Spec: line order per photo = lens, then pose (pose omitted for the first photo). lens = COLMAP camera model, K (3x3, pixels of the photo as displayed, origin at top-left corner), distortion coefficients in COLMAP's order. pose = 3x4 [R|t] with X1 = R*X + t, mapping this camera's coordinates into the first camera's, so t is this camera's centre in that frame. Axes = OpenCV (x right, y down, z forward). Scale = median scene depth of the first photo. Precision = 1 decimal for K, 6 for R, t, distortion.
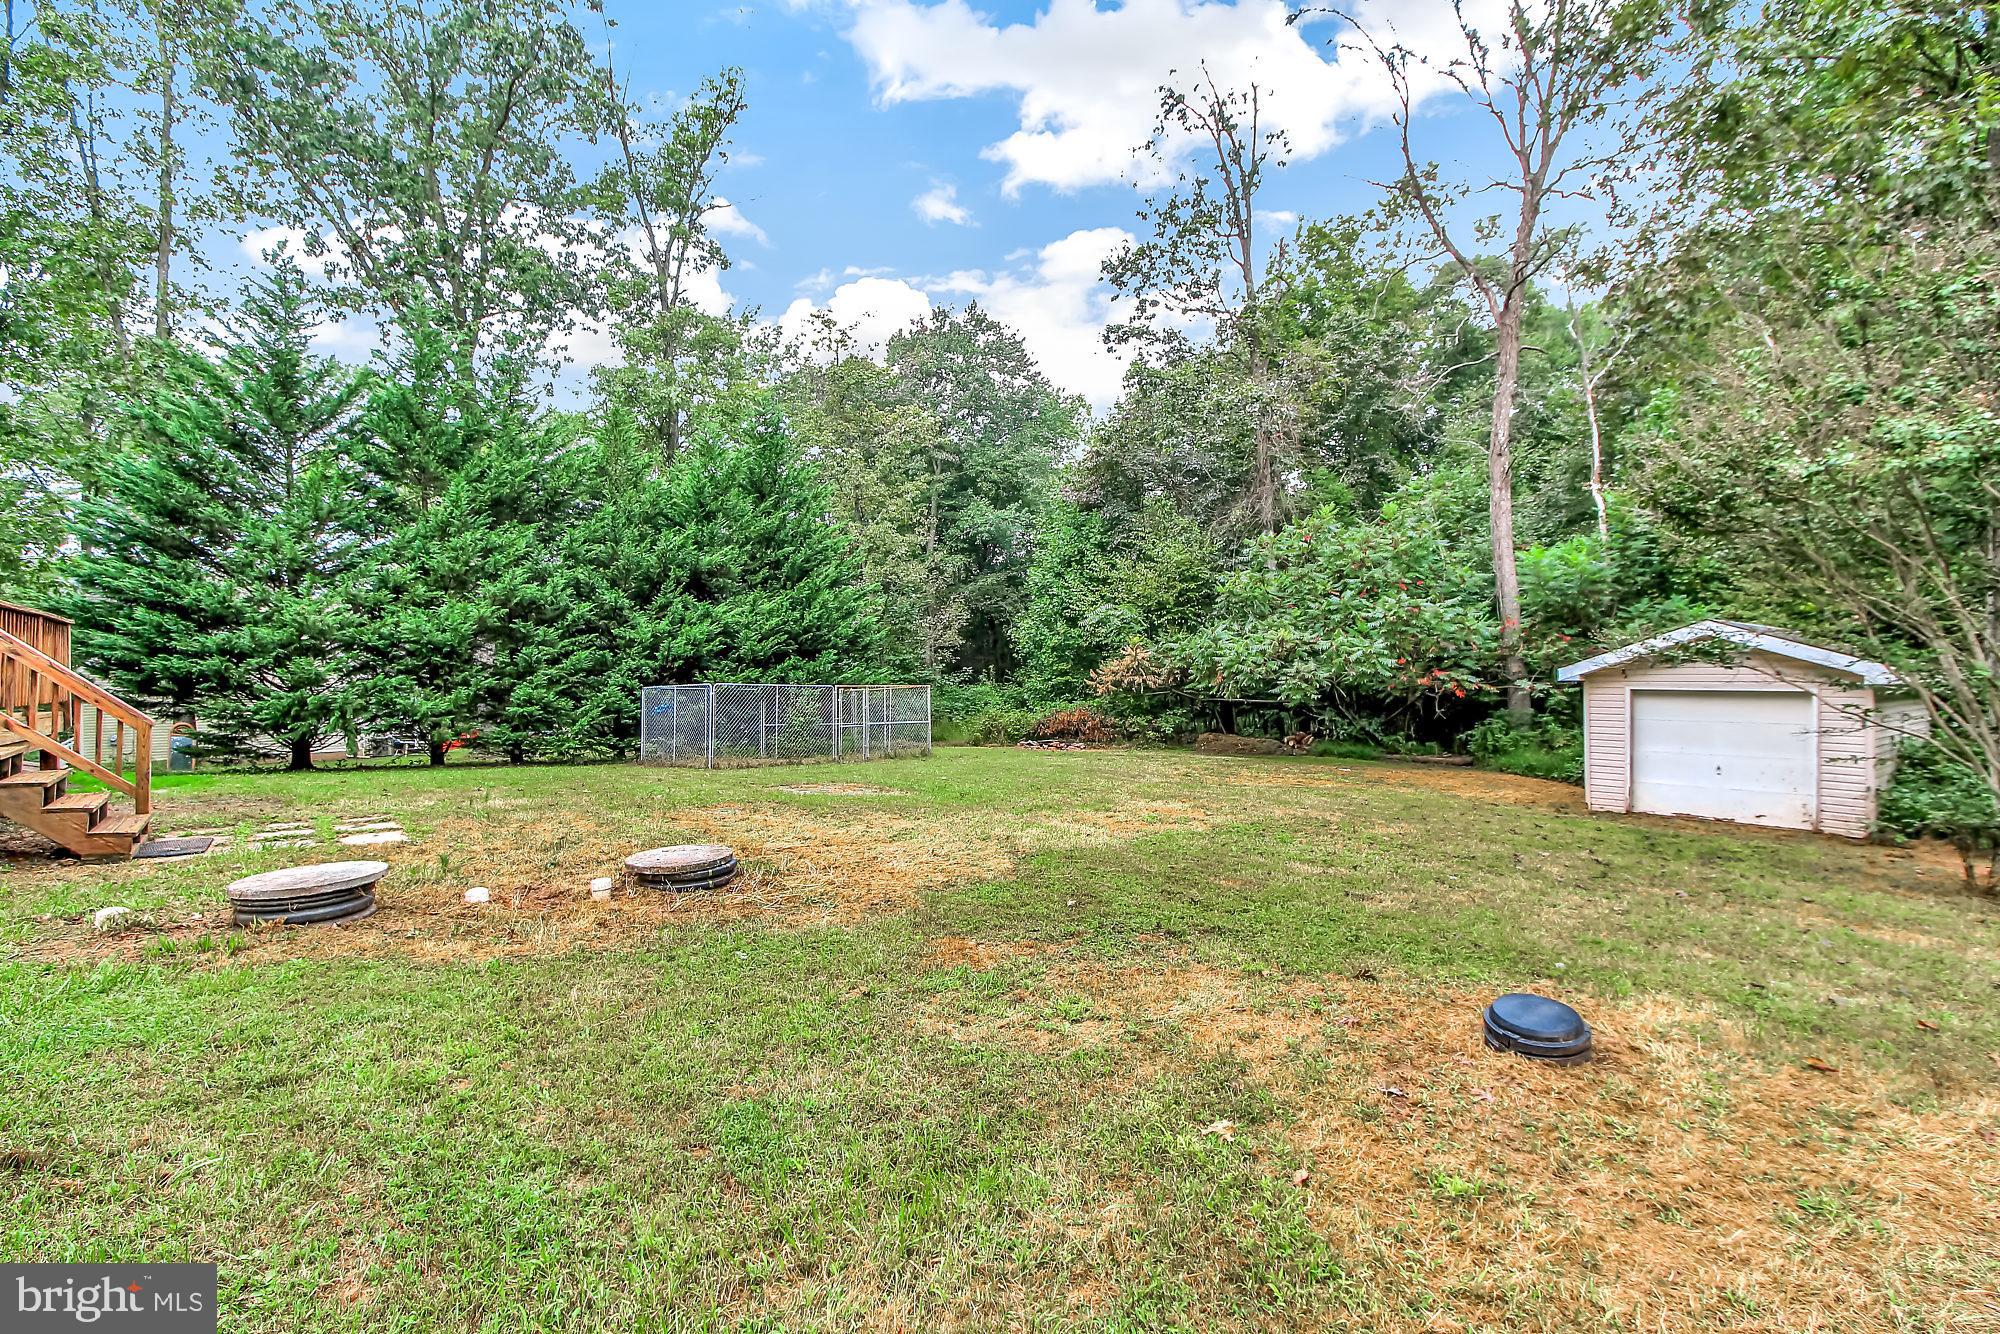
lens RADIAL K [[916.7, 0, 997.6], [0, 916.7, 671.4], [0, 0, 1]] dist [0.002698, -0.000035]
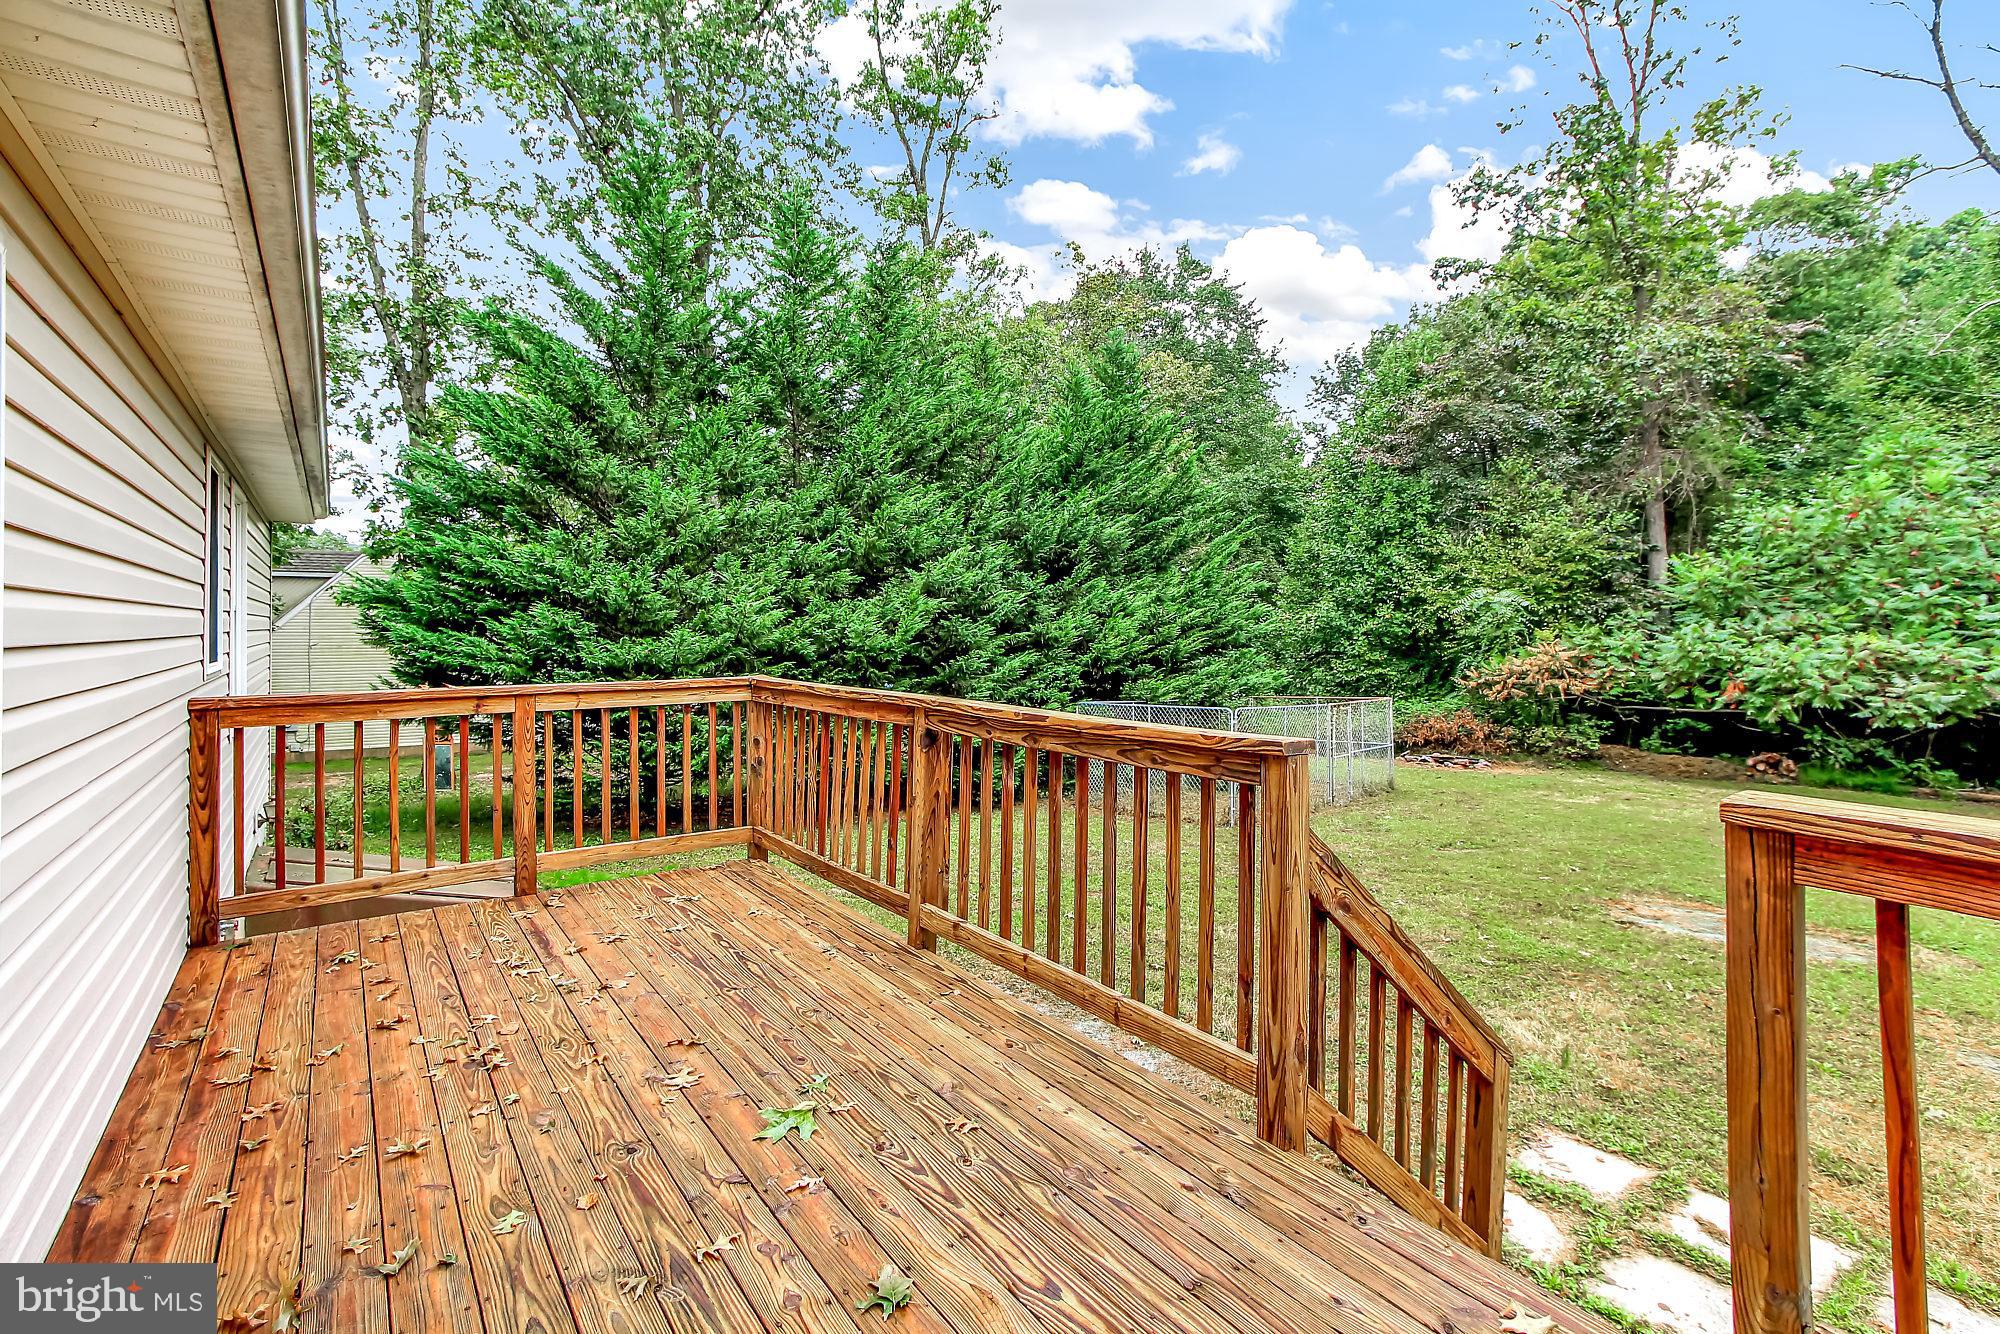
lens RADIAL K [[916.7, 0, 1041.1], [0, 916.7, 635.6], [0, 0, 1]] dist [0.002698, -0.000035]
pose [[0.999813, 0.016075, -0.010774, -0.288551], [-0.016029, 0.999862, 0.004392, -0.028918], [0.010843, -0.004218, 0.999932, 0.164785]]
